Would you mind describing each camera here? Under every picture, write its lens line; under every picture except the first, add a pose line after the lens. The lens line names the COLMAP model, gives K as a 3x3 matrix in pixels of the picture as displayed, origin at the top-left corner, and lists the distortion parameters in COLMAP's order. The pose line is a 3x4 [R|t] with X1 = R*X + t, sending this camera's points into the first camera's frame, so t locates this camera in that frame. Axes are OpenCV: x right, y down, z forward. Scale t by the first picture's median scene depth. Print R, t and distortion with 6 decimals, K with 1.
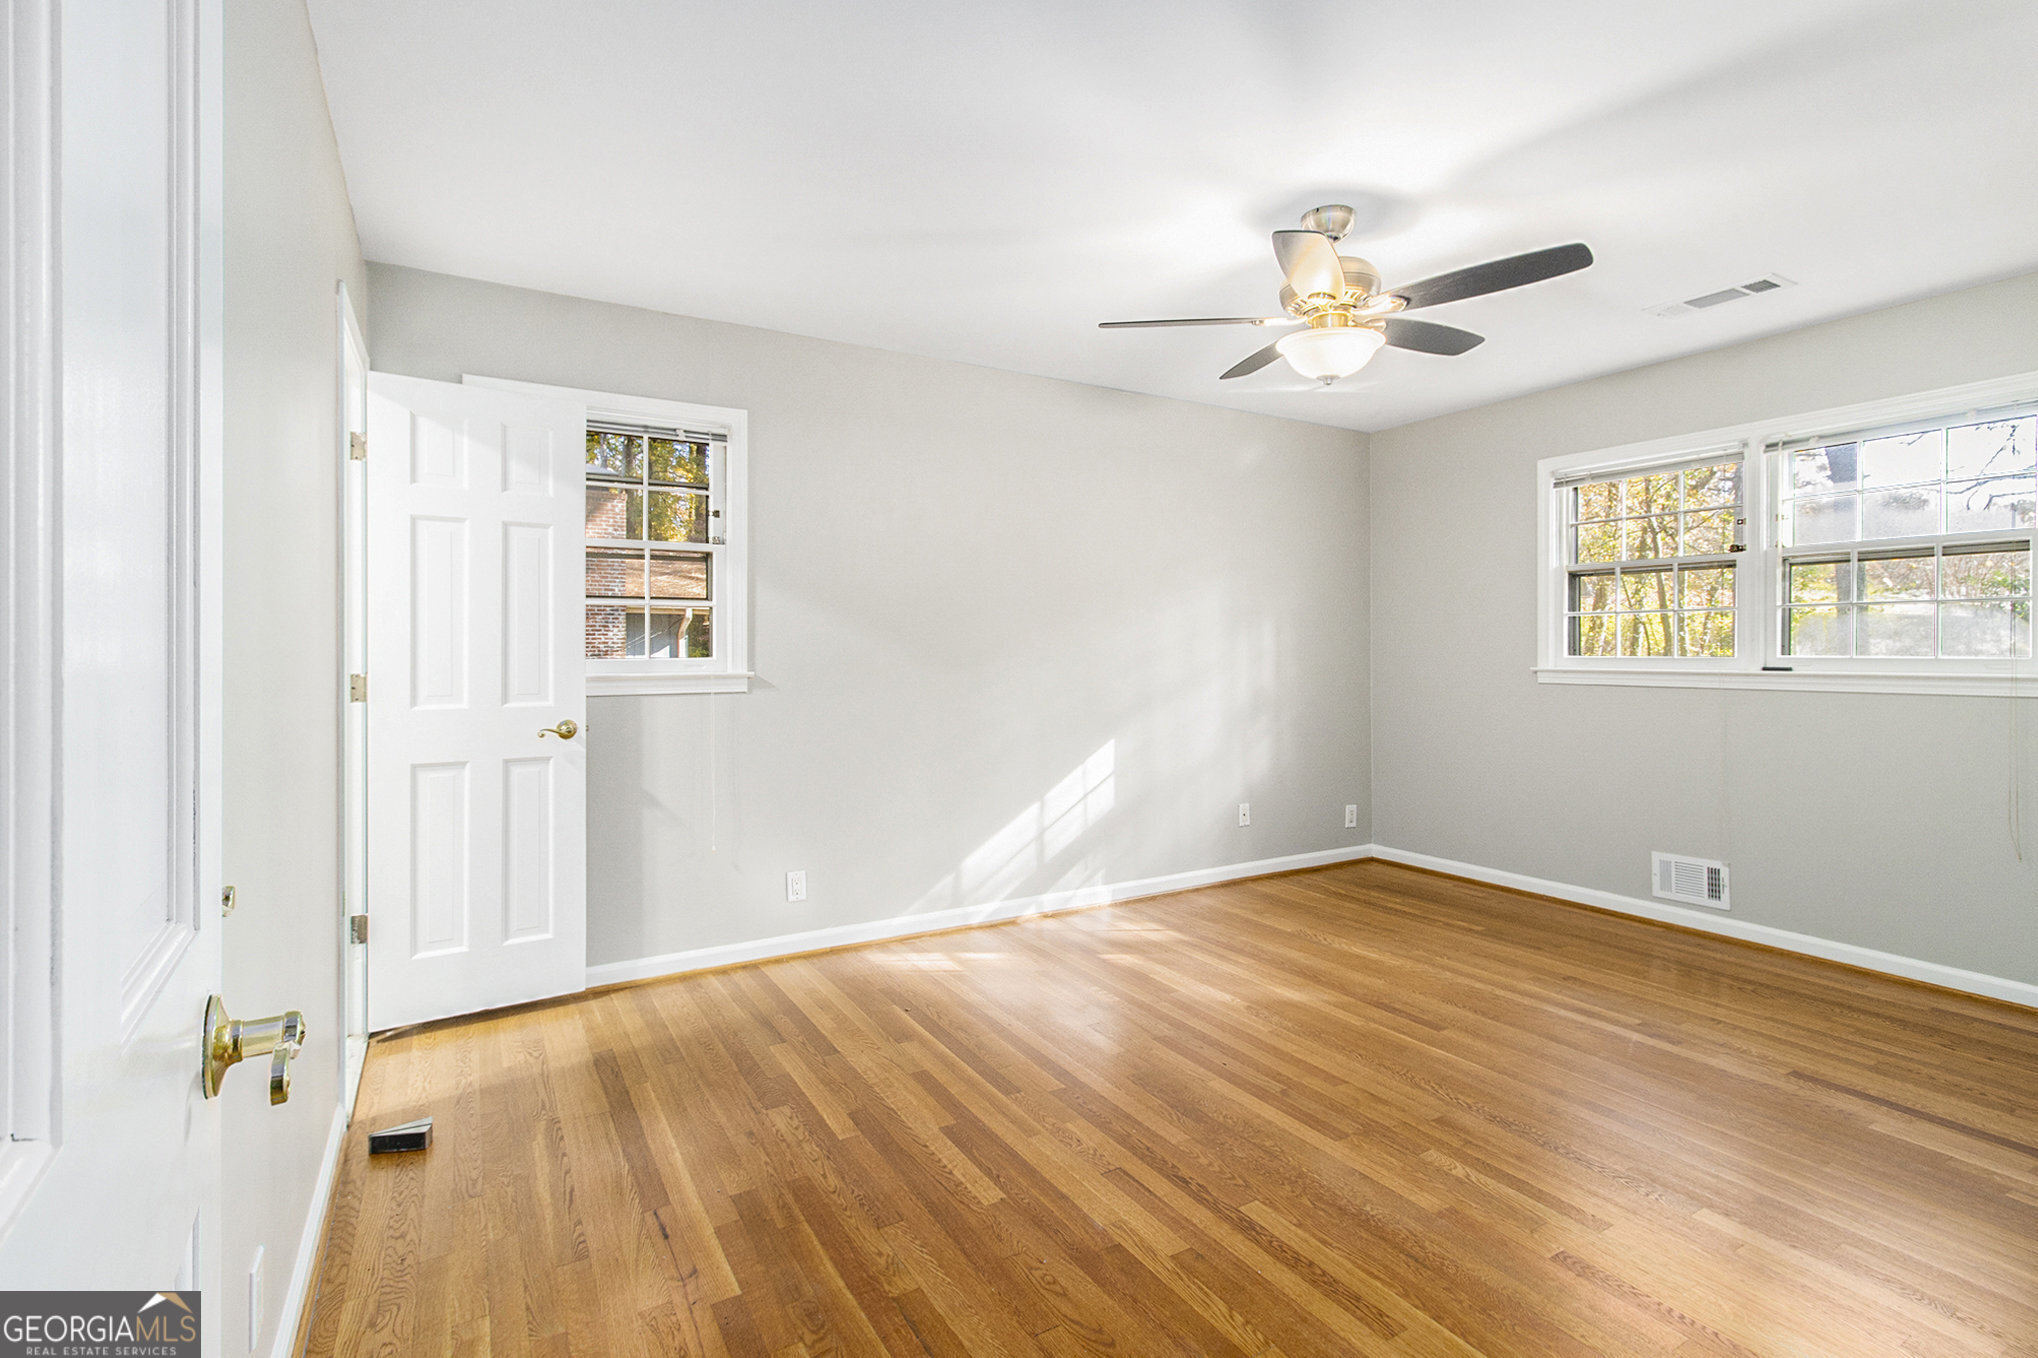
lens RADIAL K [[942.6, 0, 1041.4], [0, 942.6, 677.0], [0, 0, 1]] dist [0.001871, 0.000221]
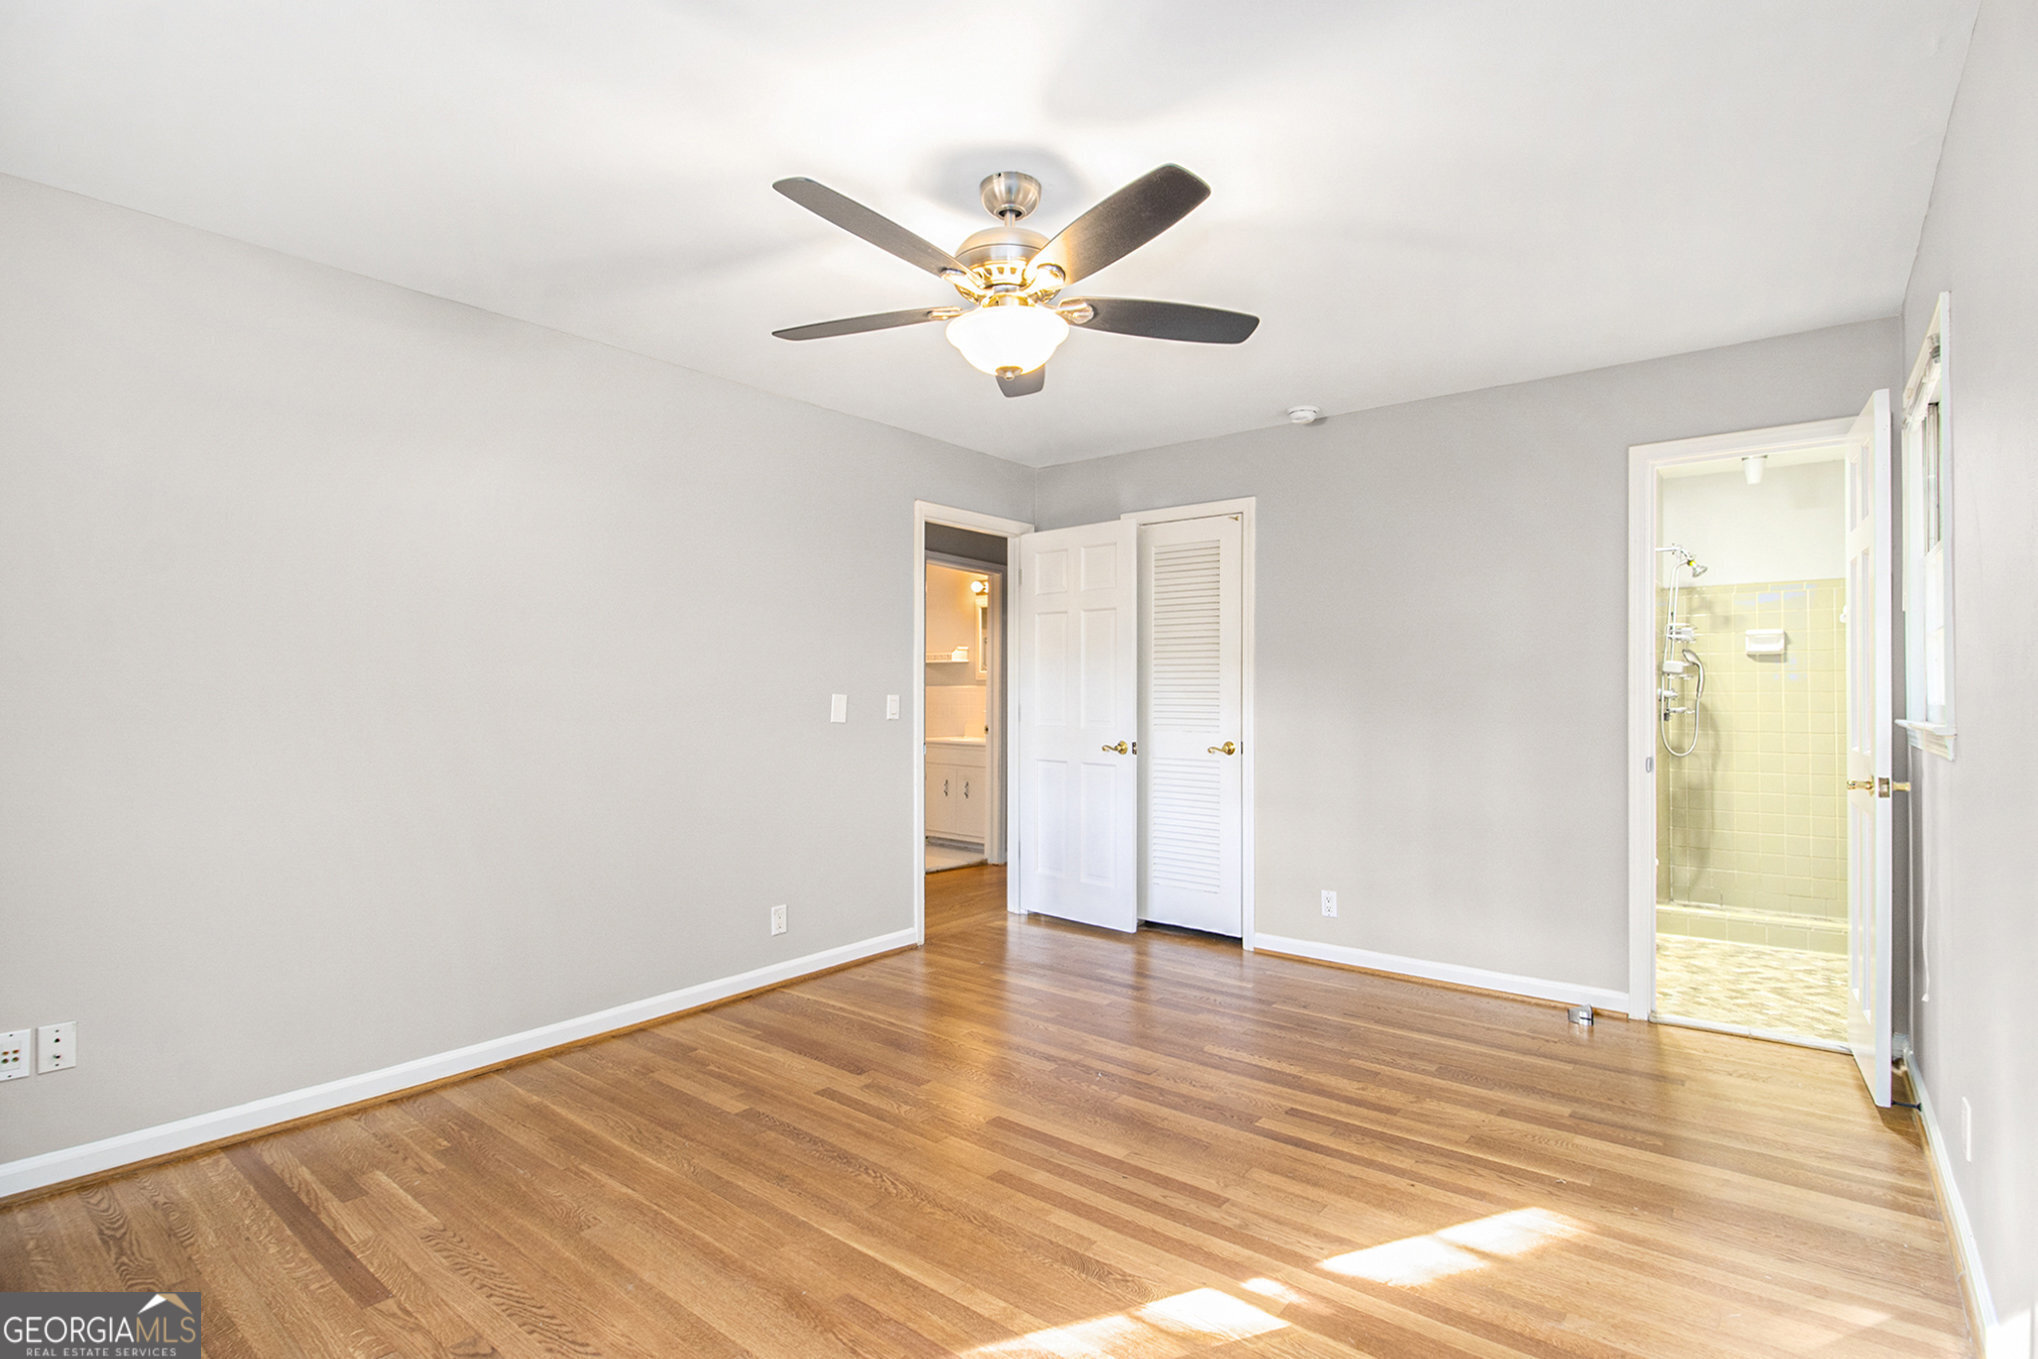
lens RADIAL K [[942.6, 0, 1041.4], [0, 942.6, 677.5], [0, 0, 1]] dist [0.001871, 0.000221]
pose [[-0.934759, -0.004544, -0.355253, 0.536175], [-0.008276, 0.999925, 0.008987, -0.045012], [0.355186, 0.011340, -0.934727, 1.664669]]
